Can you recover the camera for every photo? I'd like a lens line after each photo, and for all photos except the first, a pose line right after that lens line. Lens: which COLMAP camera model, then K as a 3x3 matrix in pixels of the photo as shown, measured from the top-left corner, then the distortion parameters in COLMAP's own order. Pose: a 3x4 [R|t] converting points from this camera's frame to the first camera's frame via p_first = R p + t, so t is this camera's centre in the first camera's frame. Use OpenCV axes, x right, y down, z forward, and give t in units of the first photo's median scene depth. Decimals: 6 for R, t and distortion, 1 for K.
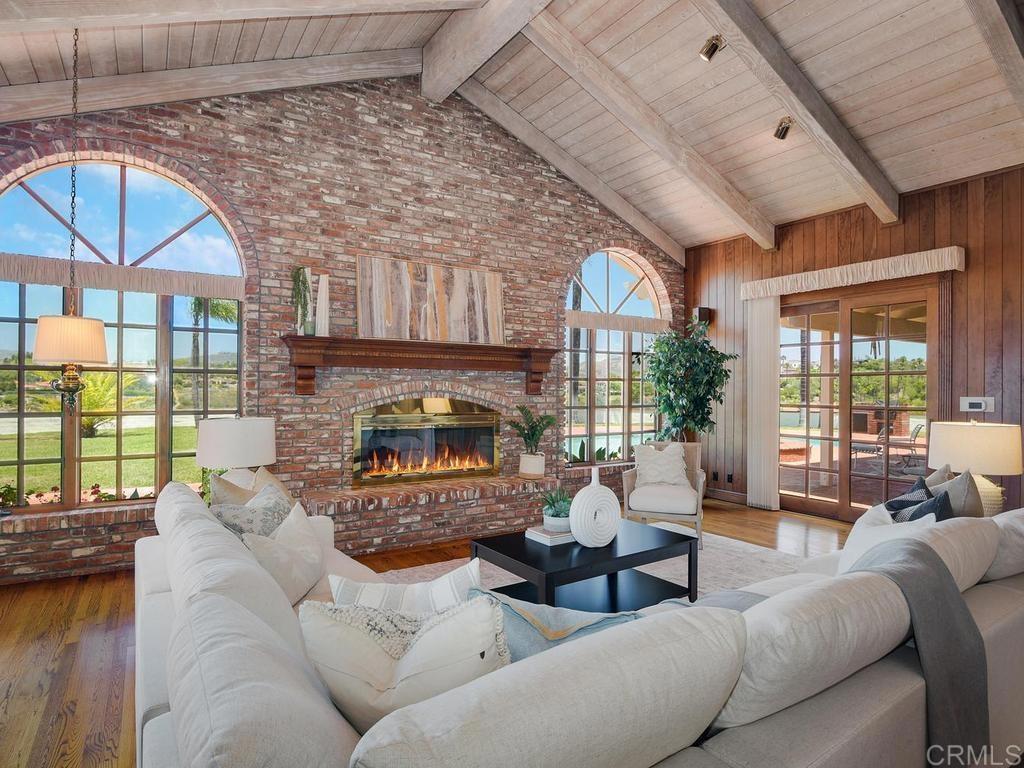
lens RADIAL K [[580.2, 0, 505.8], [0, 580.2, 384.6], [0, 0, 1]] dist [-0.017761, -0.002687]
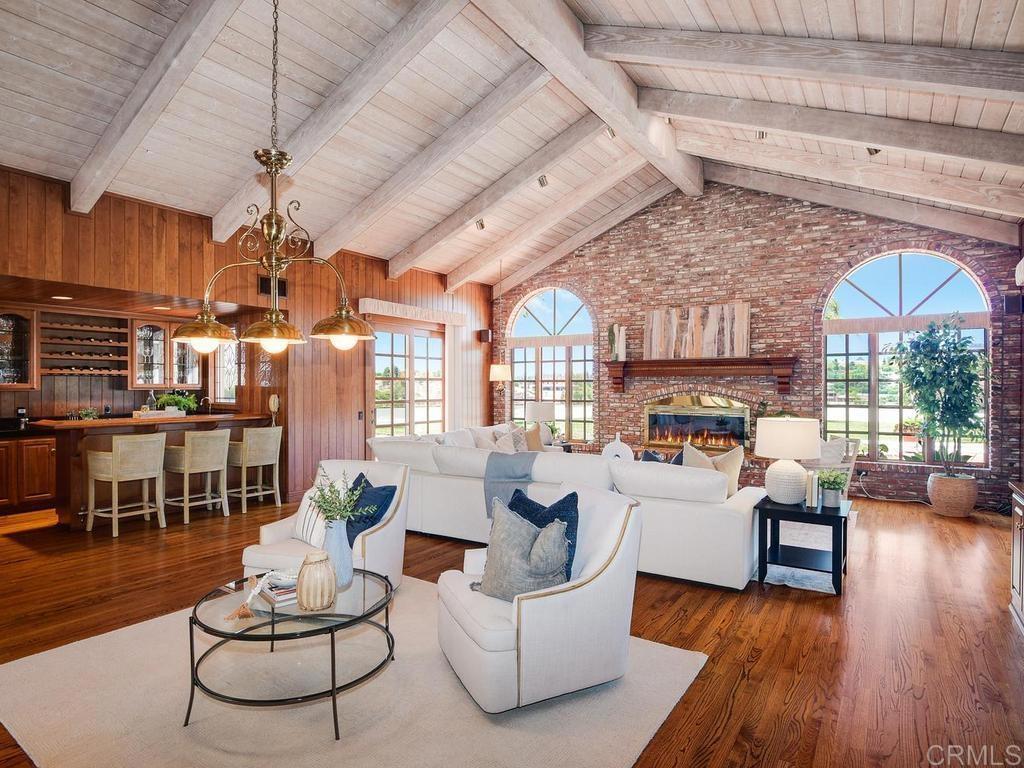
lens RADIAL K [[589.4, 0, 528.9], [0, 589.4, 388.6], [0, 0, 1]] dist [-0.012973, -0.005240]
pose [[0.393778, -0.000349, -0.919206, 1.143876], [0.010181, 0.999940, 0.003982, -0.005374], [0.919149, -0.010927, 0.393758, 0.002034]]
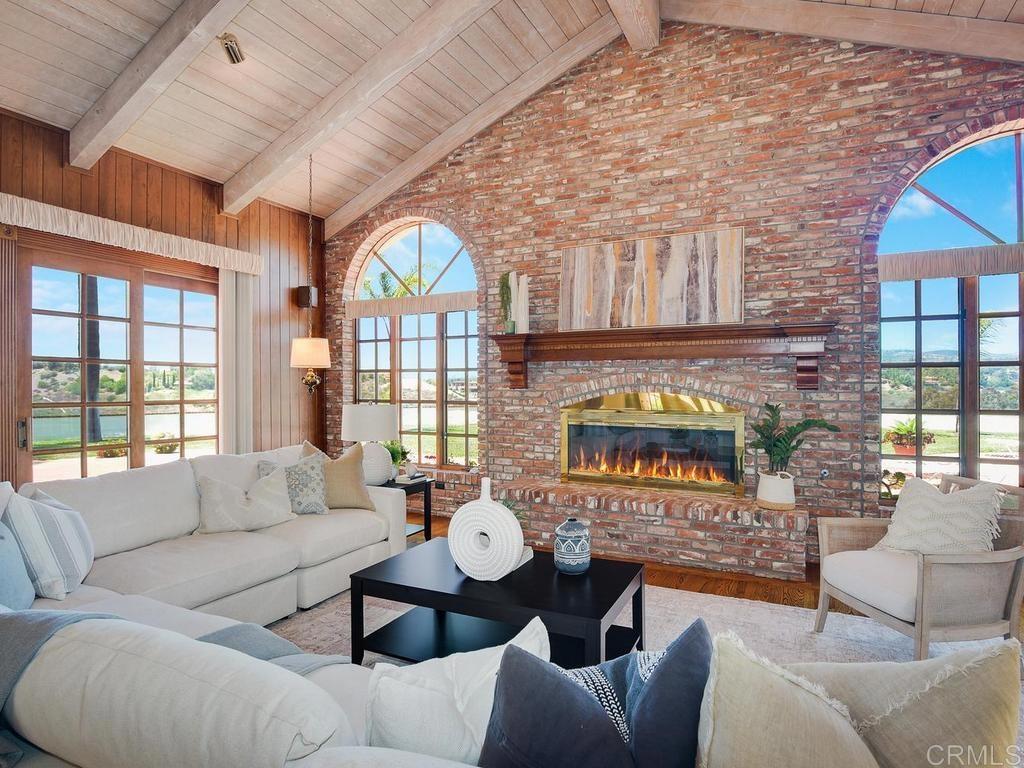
lens RADIAL K [[580.2, 0, 518.4], [0, 580.2, 384.8], [0, 0, 1]] dist [-0.017761, -0.002687]
pose [[0.492370, -0.003795, -0.870377, 0.550042], [0.011399, 0.999933, 0.002089, 0.007787], [0.870311, -0.010950, 0.492381, 0.419521]]
